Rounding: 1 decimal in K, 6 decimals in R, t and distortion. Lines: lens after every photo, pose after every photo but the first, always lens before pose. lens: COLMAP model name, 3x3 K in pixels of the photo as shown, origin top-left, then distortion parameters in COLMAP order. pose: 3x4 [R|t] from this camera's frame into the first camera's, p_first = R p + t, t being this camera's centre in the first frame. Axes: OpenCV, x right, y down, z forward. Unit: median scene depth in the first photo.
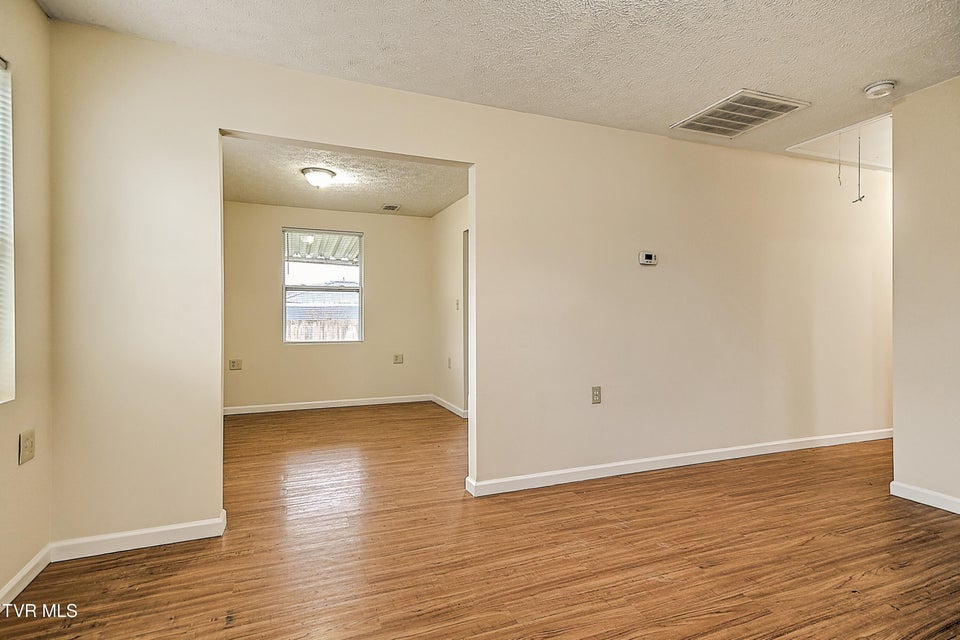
lens RADIAL K [[482.7, 0, 481.1], [0, 482.7, 321.4], [0, 0, 1]] dist [0.029750, -0.001220]
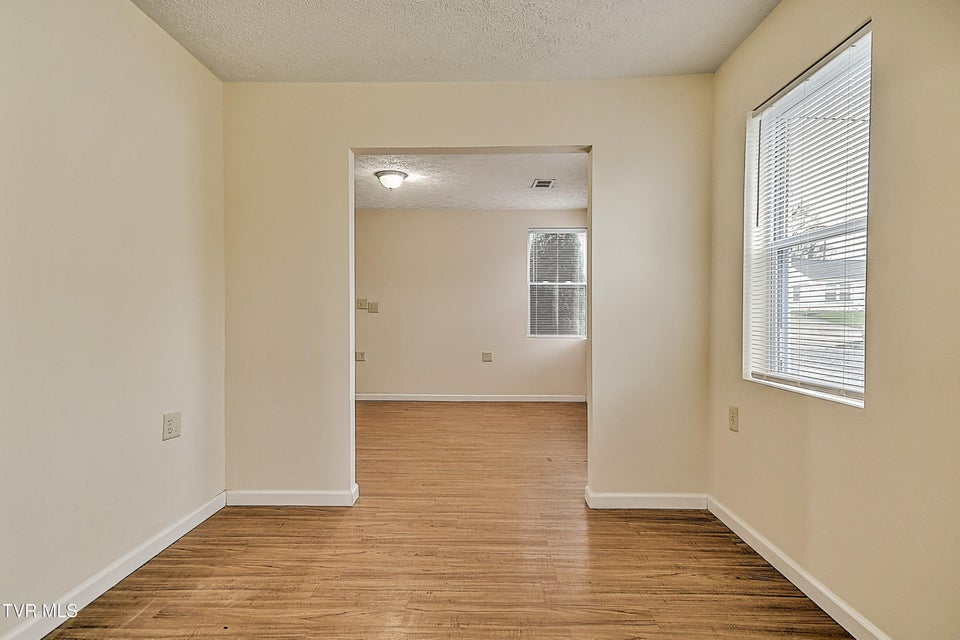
lens RADIAL K [[482.7, 0, 473.9], [0, 482.7, 318.9], [0, 0, 1]] dist [0.029750, -0.001220]
pose [[-0.918533, 0.000476, 0.395343, -0.655346], [0.004171, 0.999955, 0.008487, -0.006456], [-0.395322, 0.009445, -0.918494, 1.919810]]
